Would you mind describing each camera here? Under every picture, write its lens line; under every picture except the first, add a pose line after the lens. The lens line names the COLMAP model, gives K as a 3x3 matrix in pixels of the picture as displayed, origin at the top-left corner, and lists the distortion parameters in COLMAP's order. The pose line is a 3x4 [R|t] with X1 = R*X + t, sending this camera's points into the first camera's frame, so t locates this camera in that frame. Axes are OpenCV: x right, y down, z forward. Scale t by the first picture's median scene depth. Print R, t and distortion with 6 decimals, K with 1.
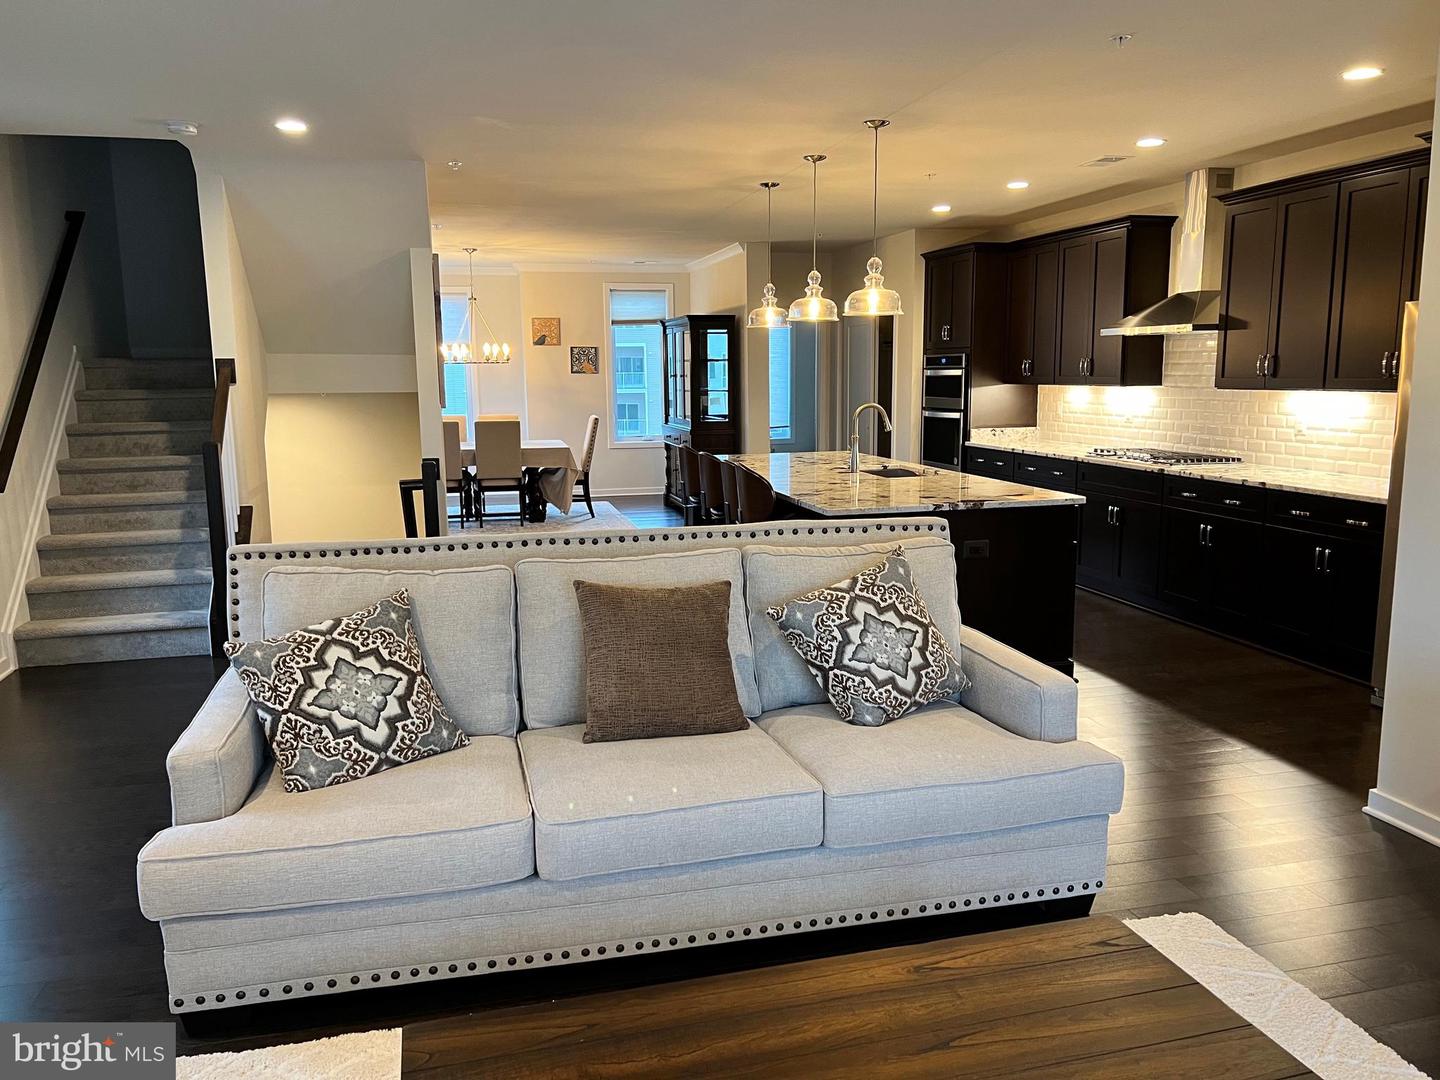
lens RADIAL K [[1089.1, 0, 722.1], [0, 1089.1, 546.4], [0, 0, 1]] dist [0.025018, -0.036613]
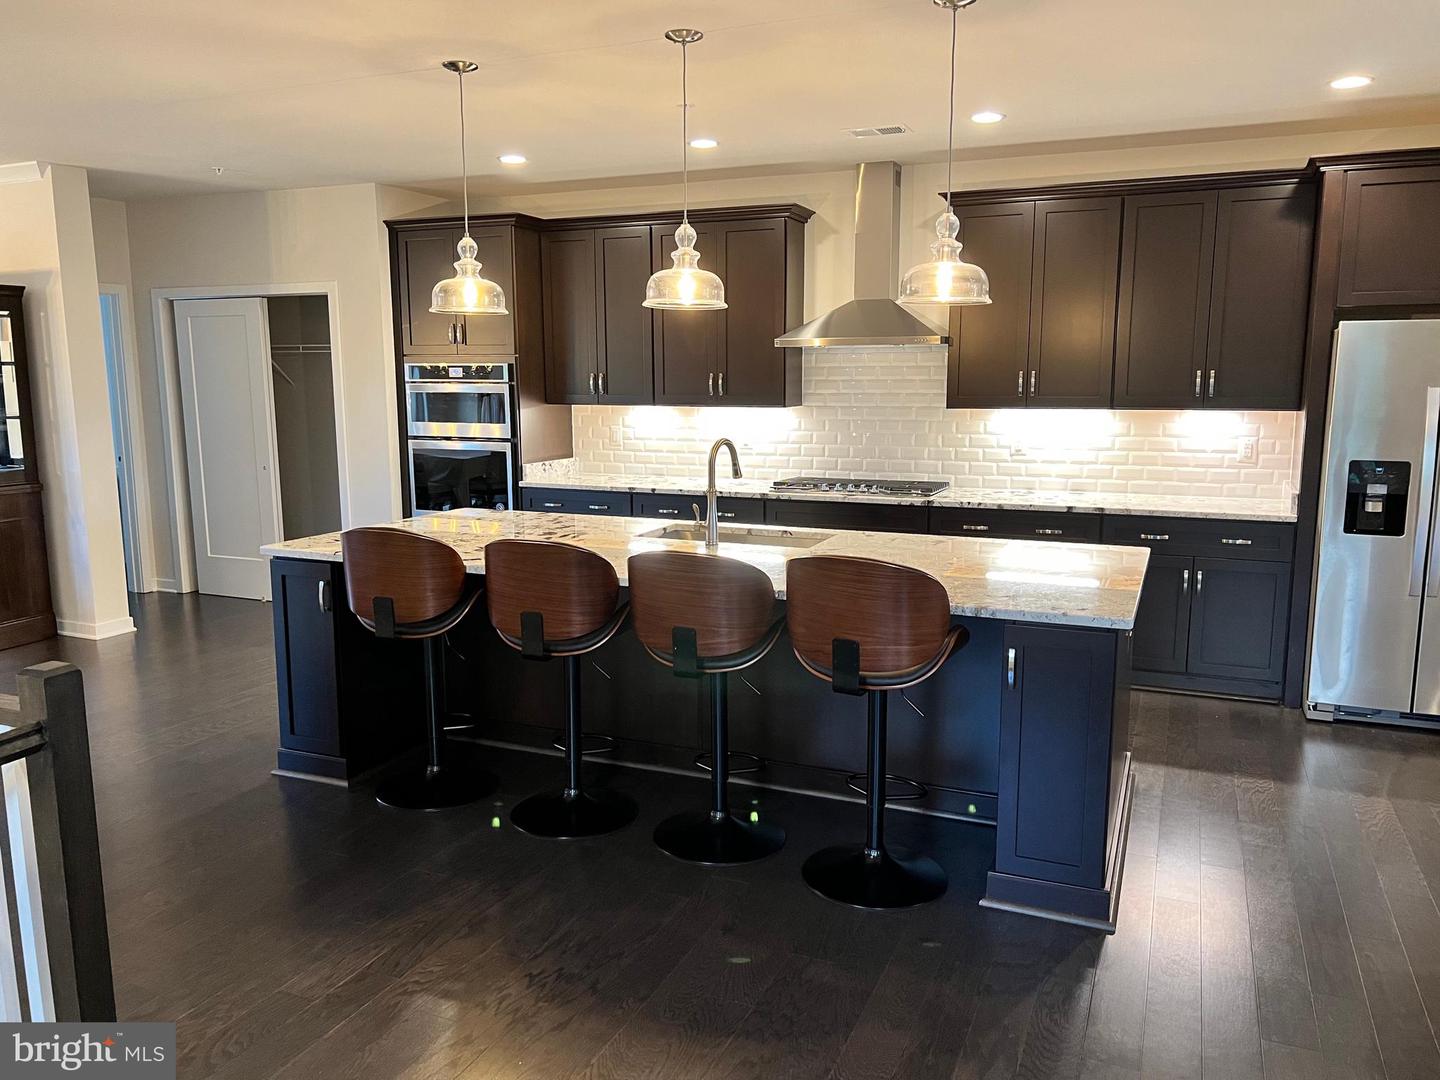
lens RADIAL K [[1089.1, 0, 724.0], [0, 1089.1, 553.6], [0, 0, 1]] dist [0.025018, -0.036613]
pose [[0.595934, -0.119261, 0.794128, -0.337561], [0.124157, 0.990703, 0.055612, -0.082772], [-0.793377, 0.065455, 0.605201, 0.511767]]
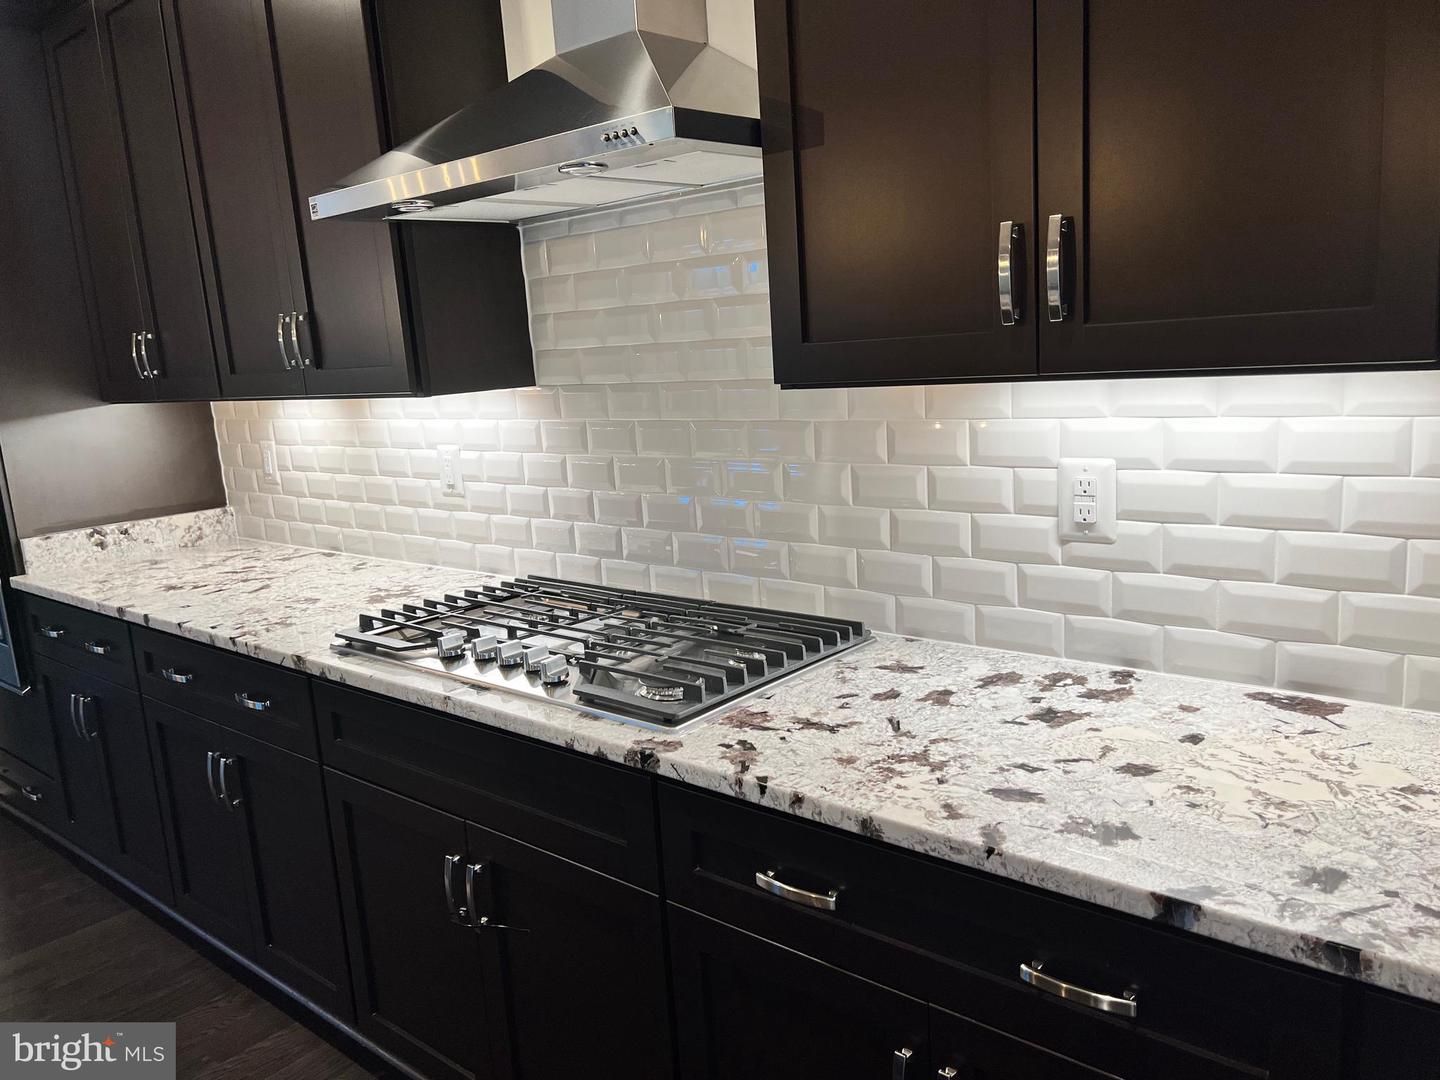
lens RADIAL K [[1089.1, 0, 712.9], [0, 1089.1, 537.6], [0, 0, 1]] dist [0.025018, -0.036613]
pose [[0.819018, -0.148654, 0.554176, 0.249354], [0.150098, 0.987730, 0.043122, -0.104457], [-0.553786, 0.047863, 0.831282, 0.677543]]
